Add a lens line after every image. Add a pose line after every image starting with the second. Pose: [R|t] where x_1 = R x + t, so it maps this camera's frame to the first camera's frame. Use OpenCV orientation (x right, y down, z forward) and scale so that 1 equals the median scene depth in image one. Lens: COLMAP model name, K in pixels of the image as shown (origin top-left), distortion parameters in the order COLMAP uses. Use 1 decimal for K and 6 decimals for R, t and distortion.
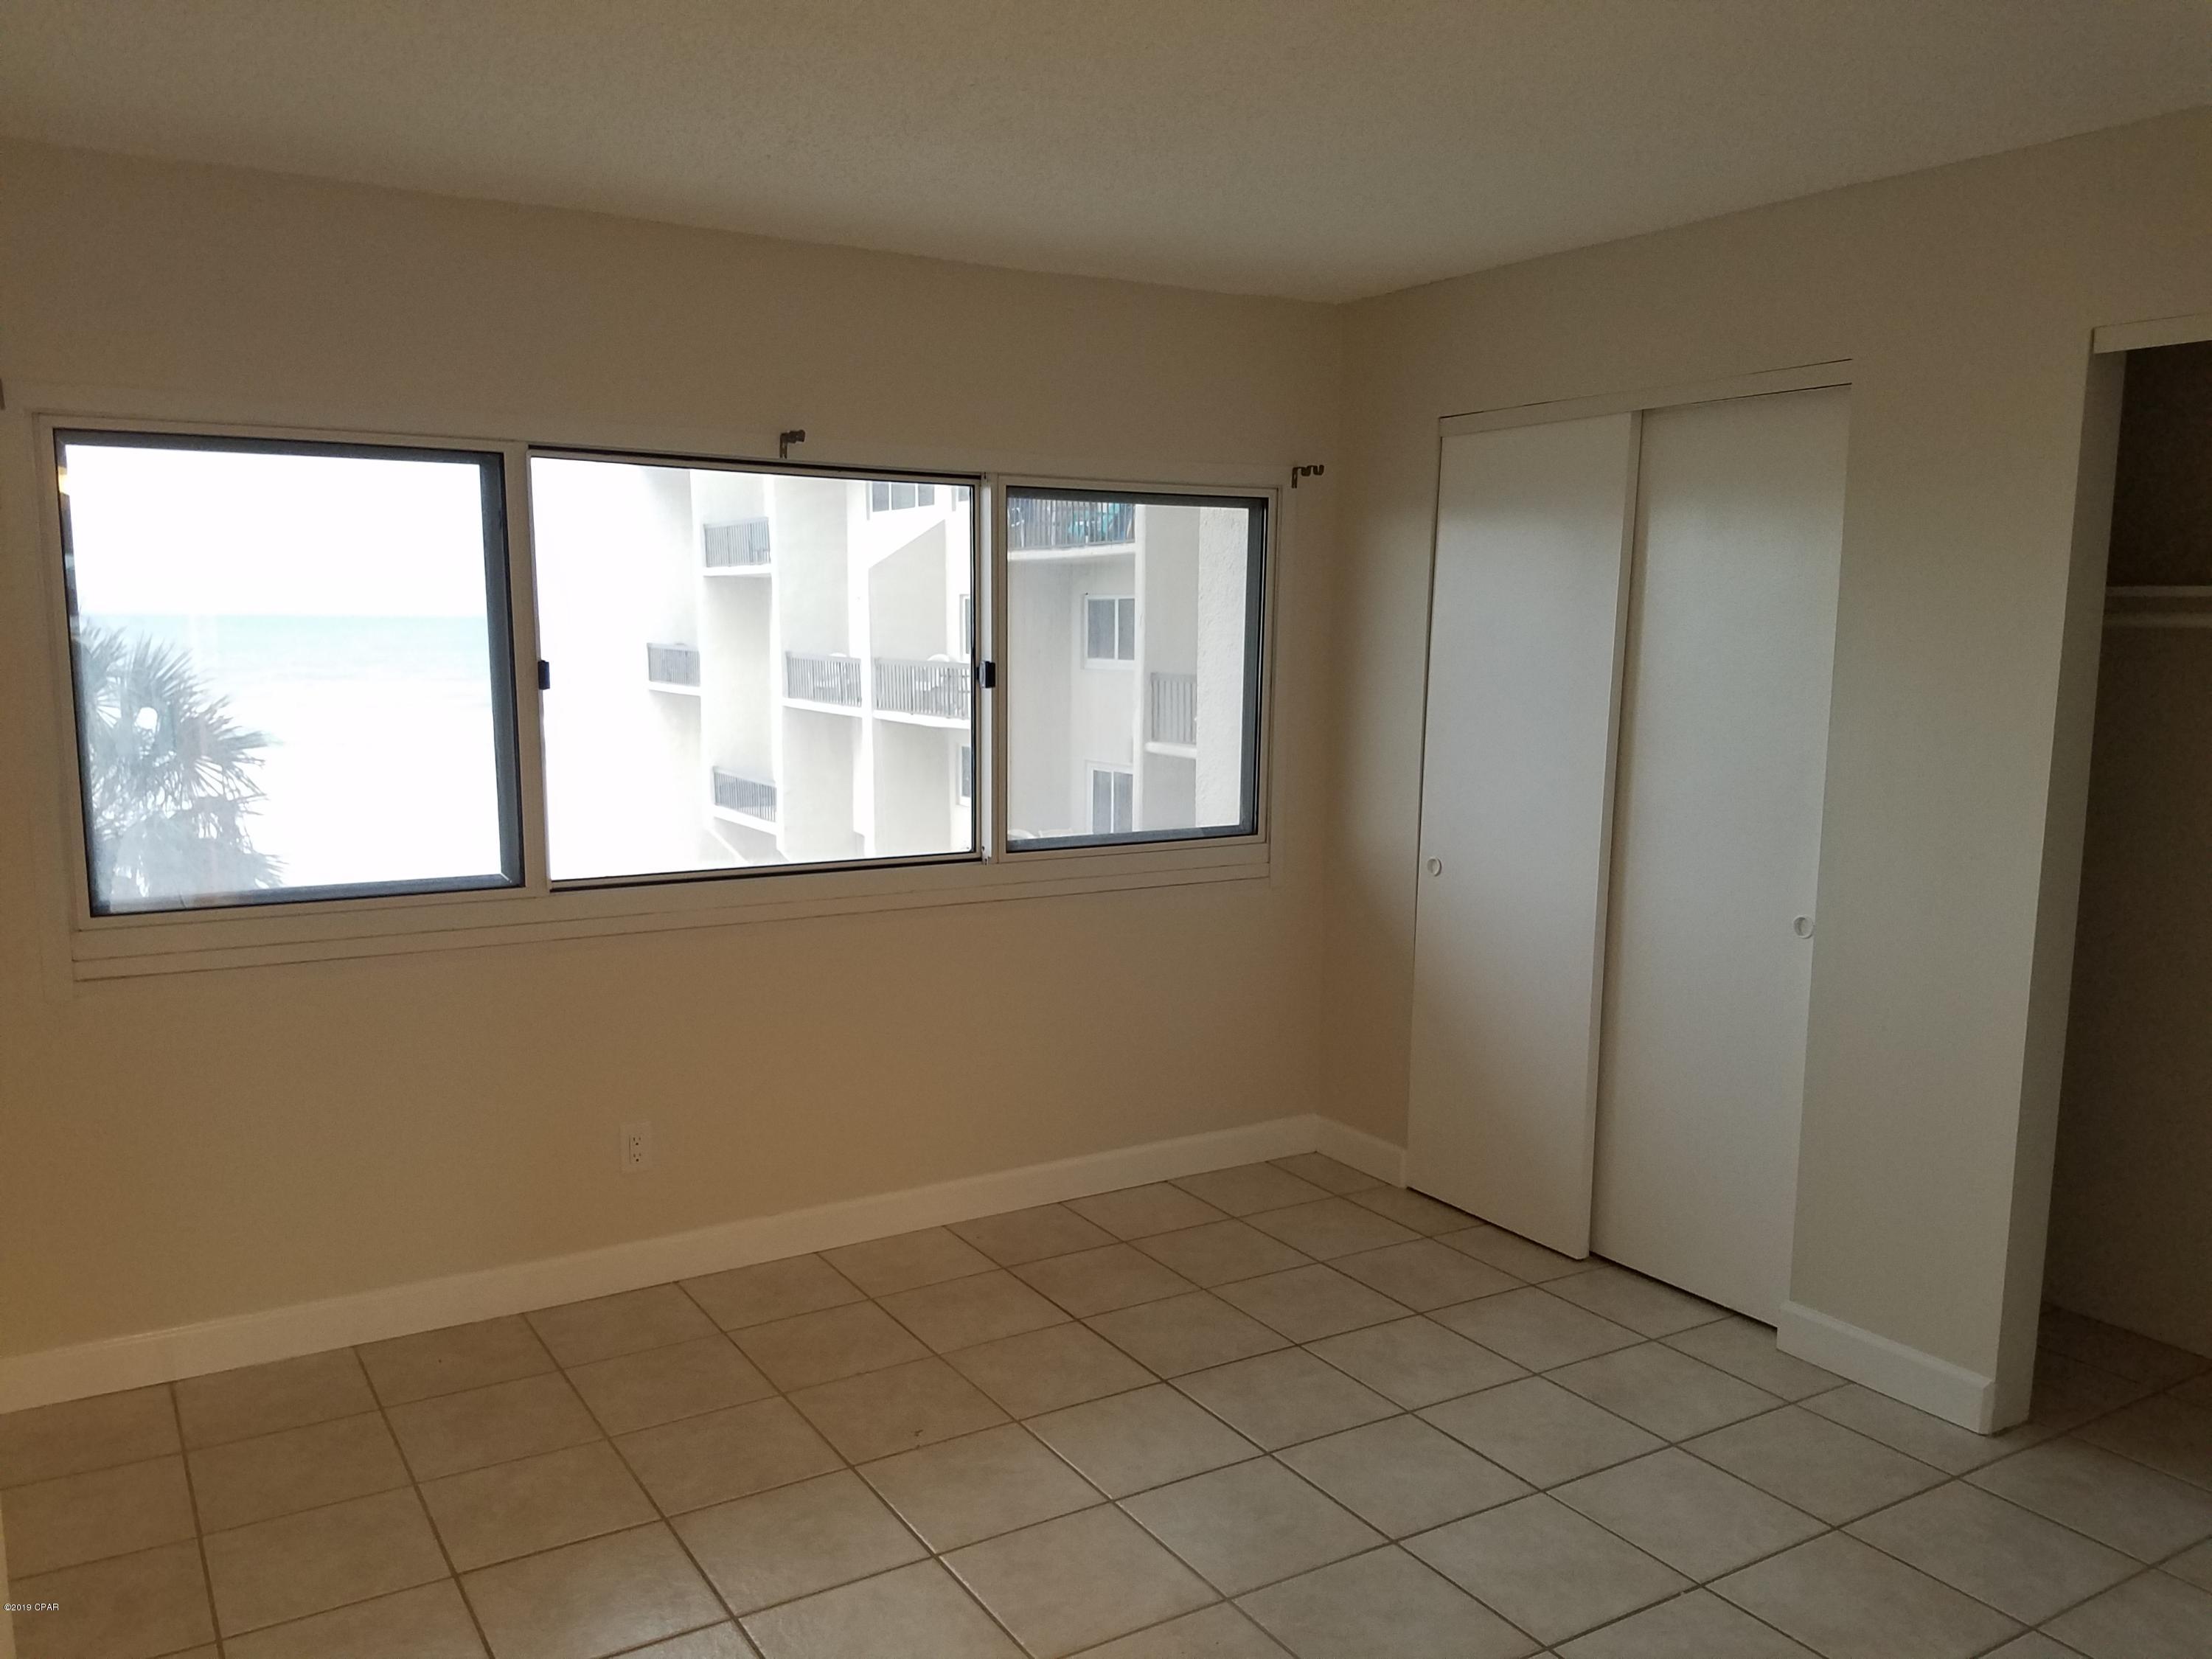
lens RADIAL K [[1679.7, 0, 1106.0], [0, 1679.7, 829.5], [0, 0, 1]] dist [0.210122, -0.215610]
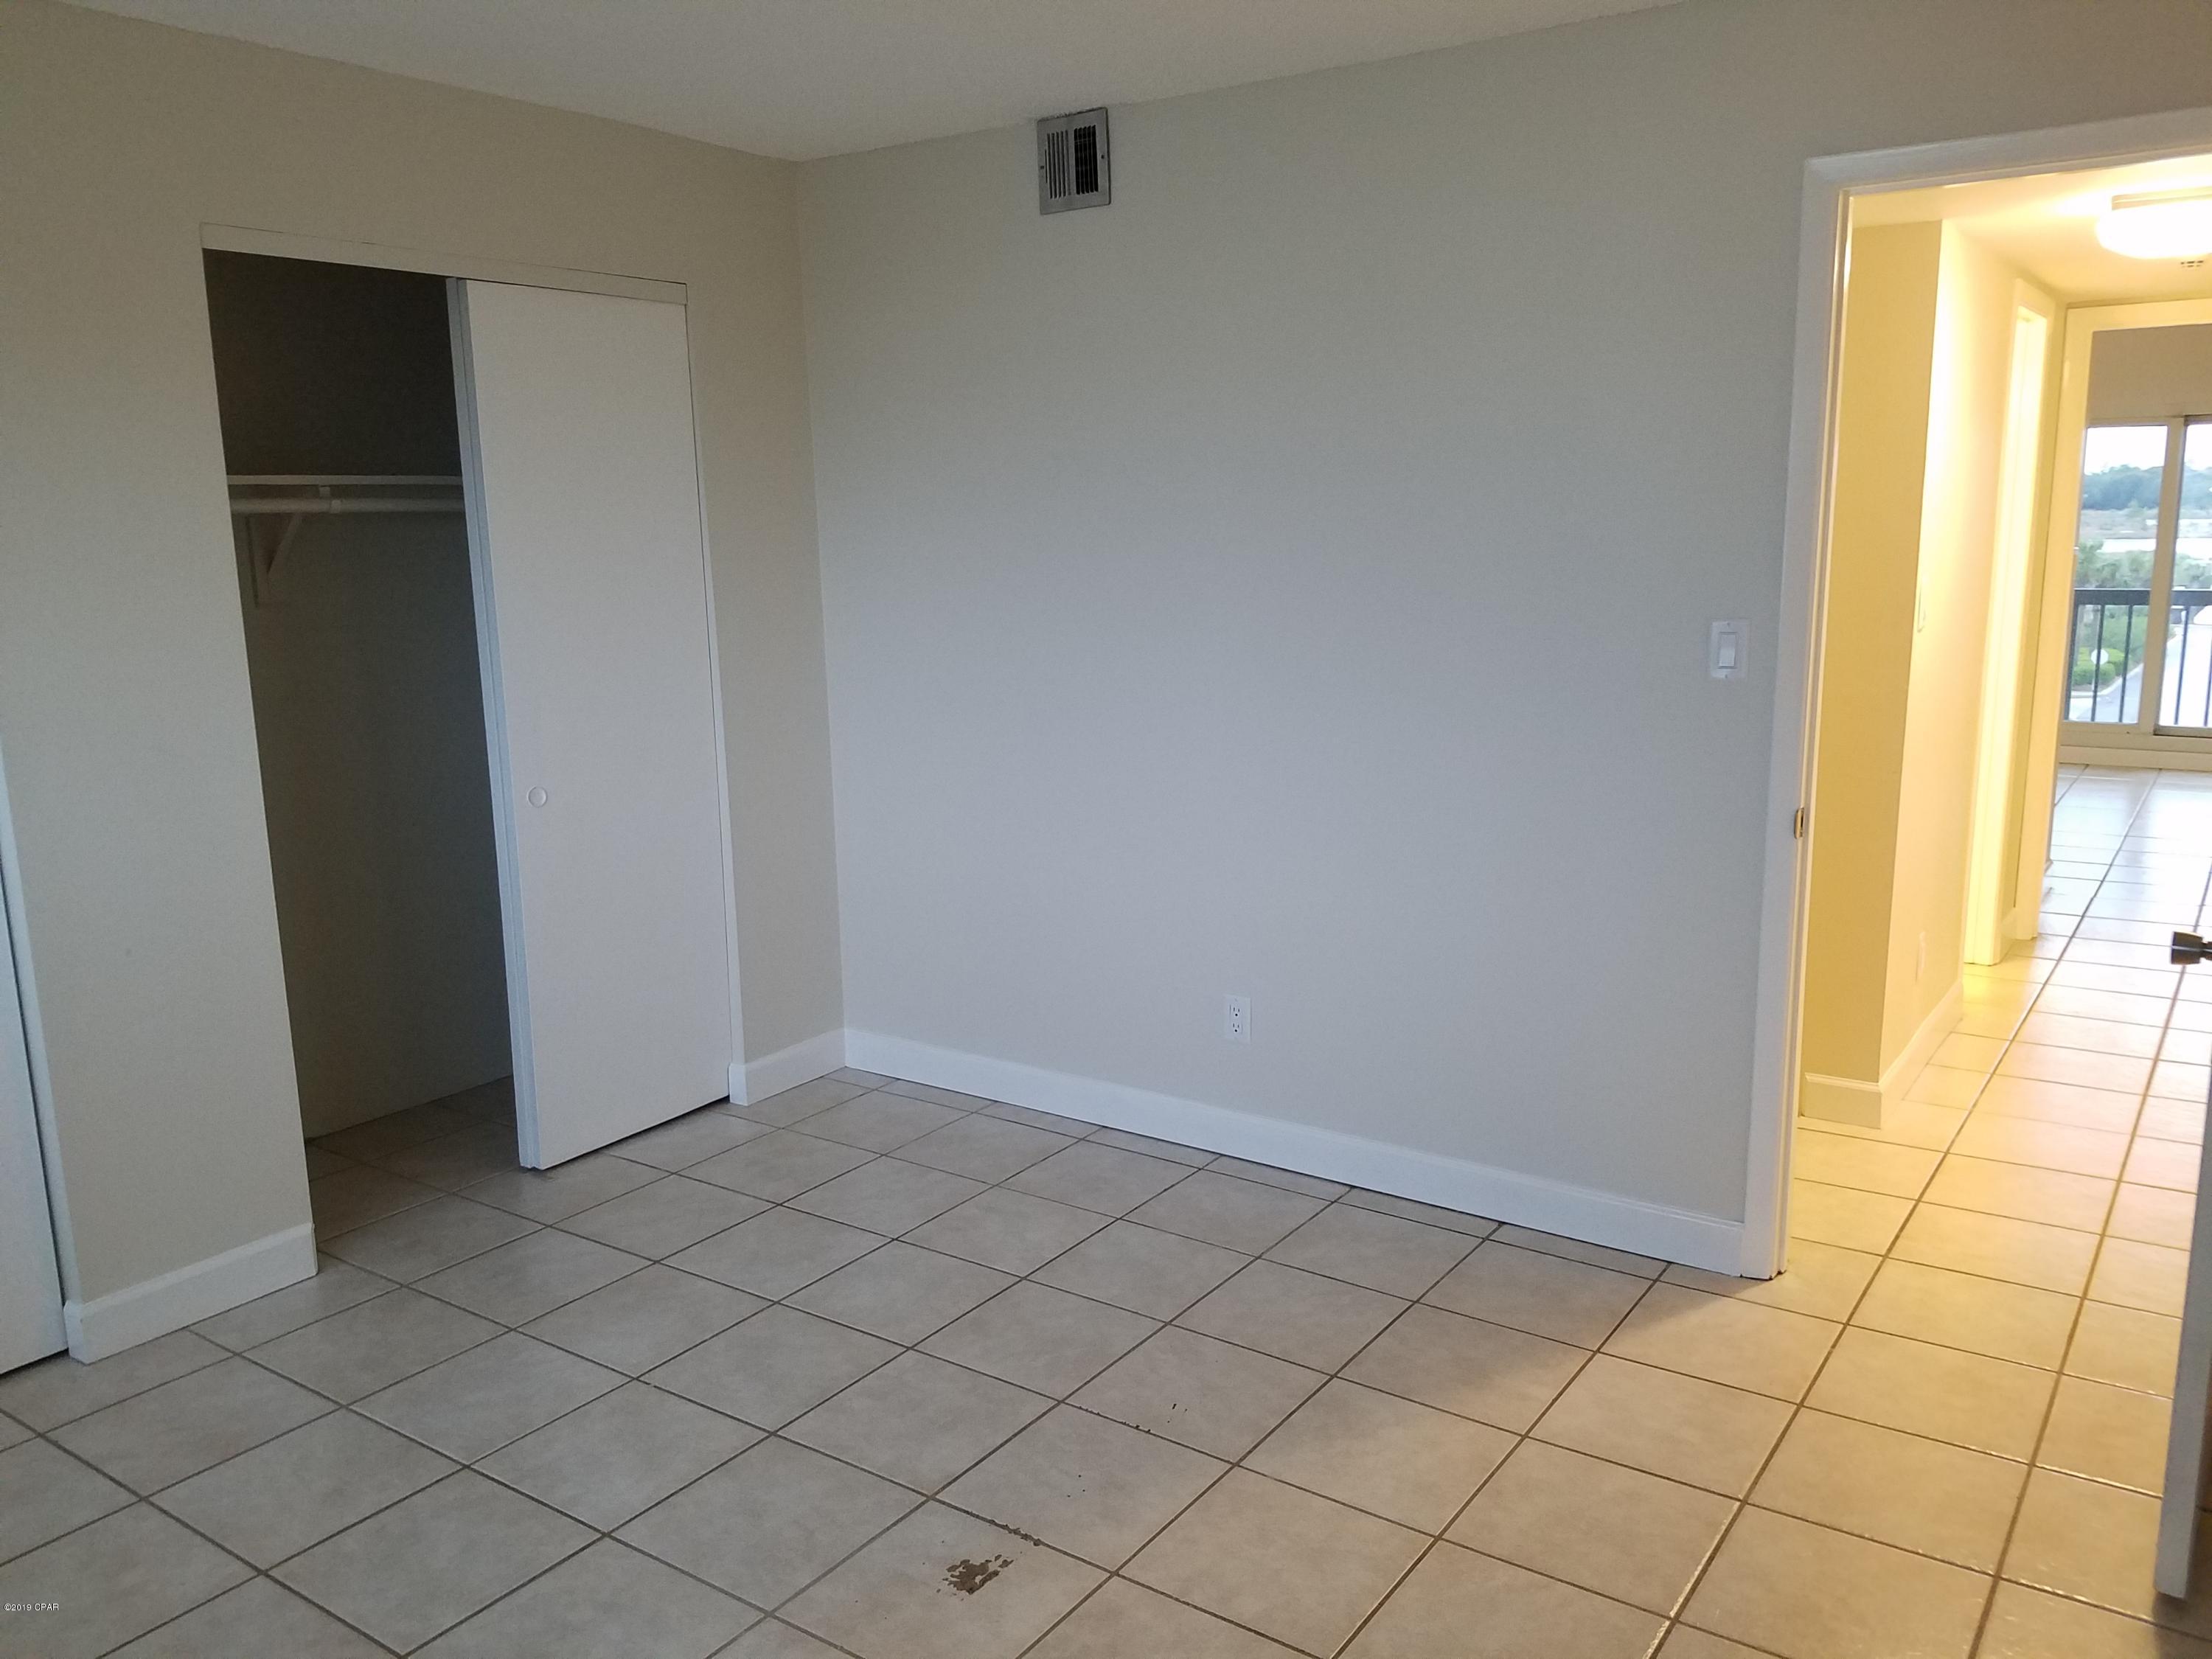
lens RADIAL K [[1705.3, 0, 1069.2], [0, 1705.3, 839.2], [0, 0, 1]] dist [0.109246, -0.170111]
pose [[-0.372295, -0.173578, 0.911738, -0.592462], [0.126558, 0.963685, 0.235146, -0.102498], [-0.919445, 0.202932, -0.336808, 0.880499]]
